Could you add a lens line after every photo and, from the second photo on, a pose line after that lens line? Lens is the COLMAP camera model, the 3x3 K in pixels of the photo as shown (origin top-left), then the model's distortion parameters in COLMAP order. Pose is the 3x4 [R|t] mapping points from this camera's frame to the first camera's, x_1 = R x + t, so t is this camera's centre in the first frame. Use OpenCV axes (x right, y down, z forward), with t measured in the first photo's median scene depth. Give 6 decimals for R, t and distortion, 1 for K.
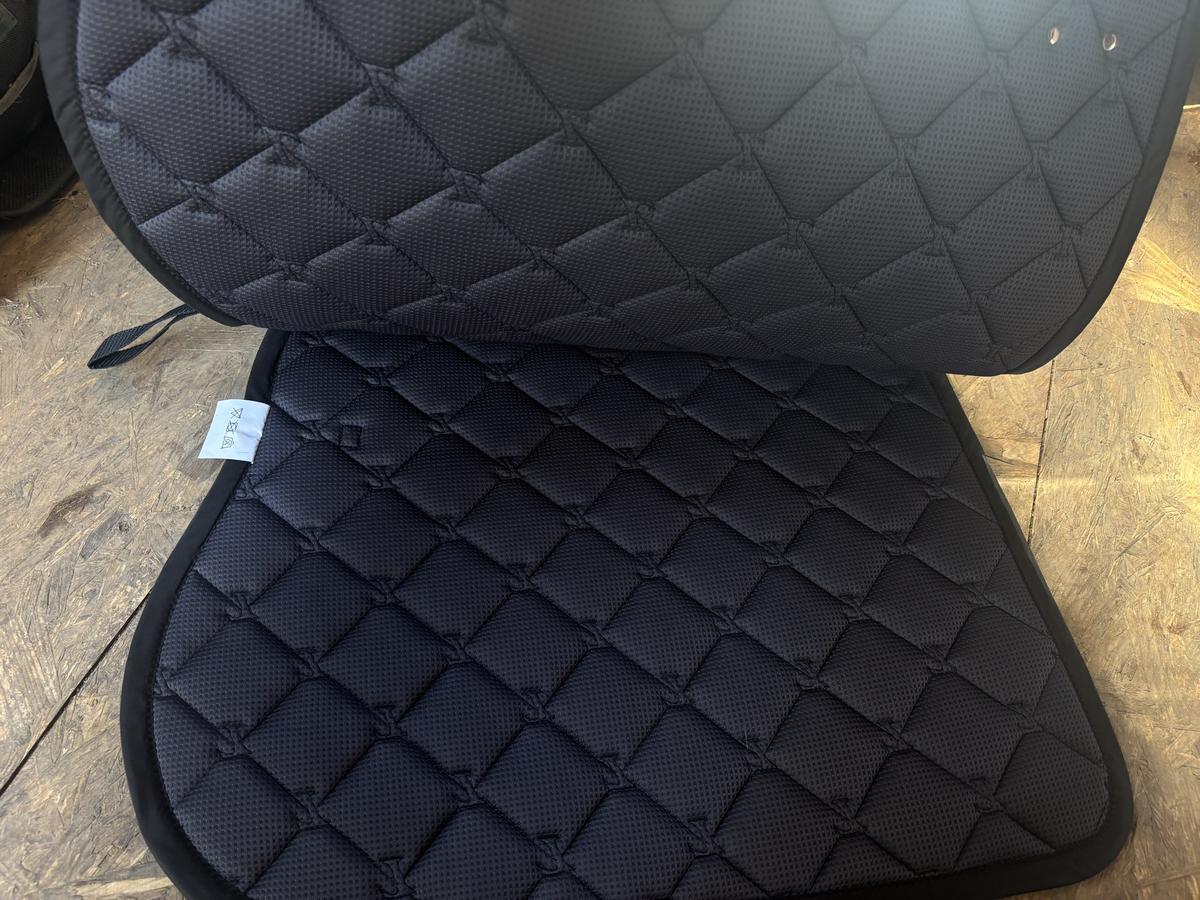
lens RADIAL K [[918.8, 0, 596.6], [0, 918.8, 456.0], [0, 0, 1]] dist [0.053701, -0.074888]
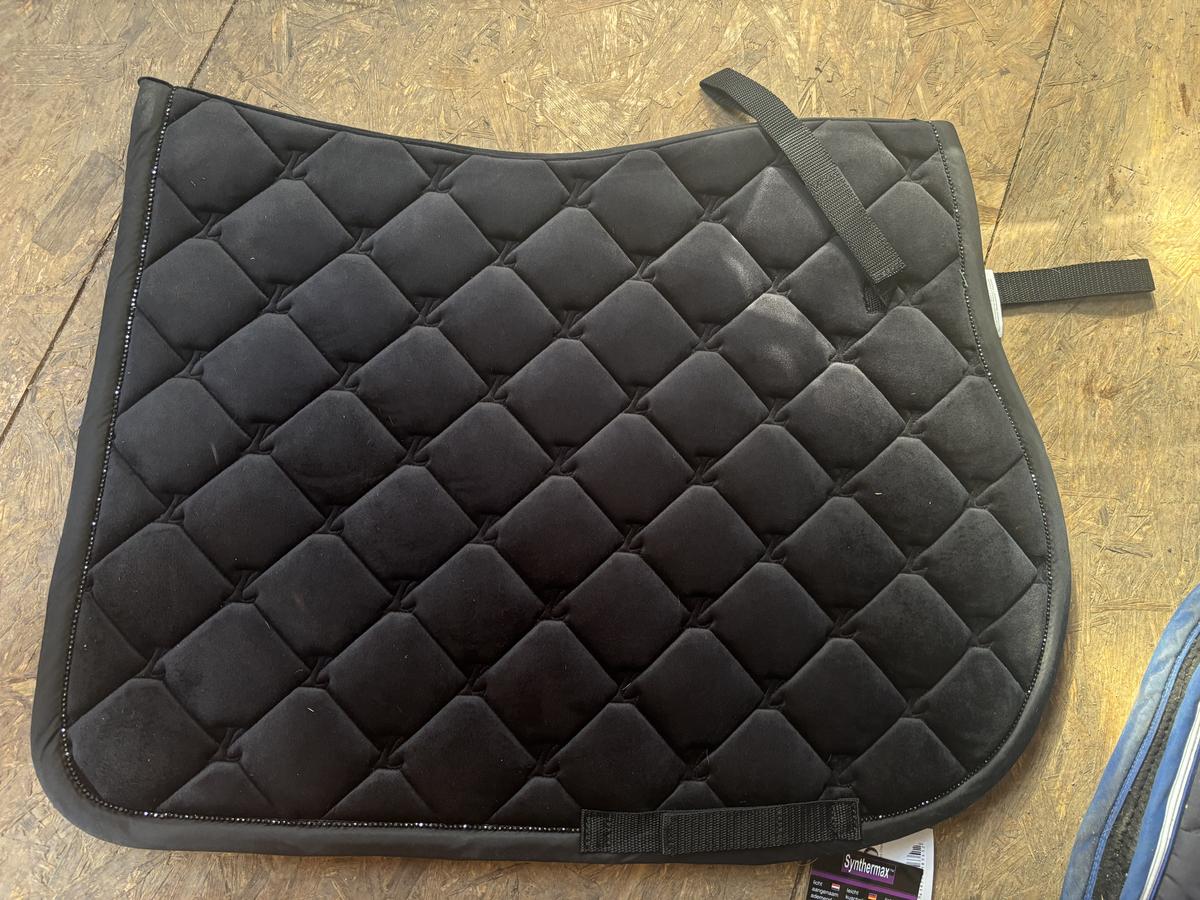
lens RADIAL K [[918.8, 0, 599.5], [0, 918.8, 458.9], [0, 0, 1]] dist [0.053701, -0.074888]
pose [[0.999817, -0.014388, 0.012634, 0.078204], [0.008281, 0.919838, 0.392210, -0.137884], [-0.017265, -0.392034, 0.919789, 0.086428]]
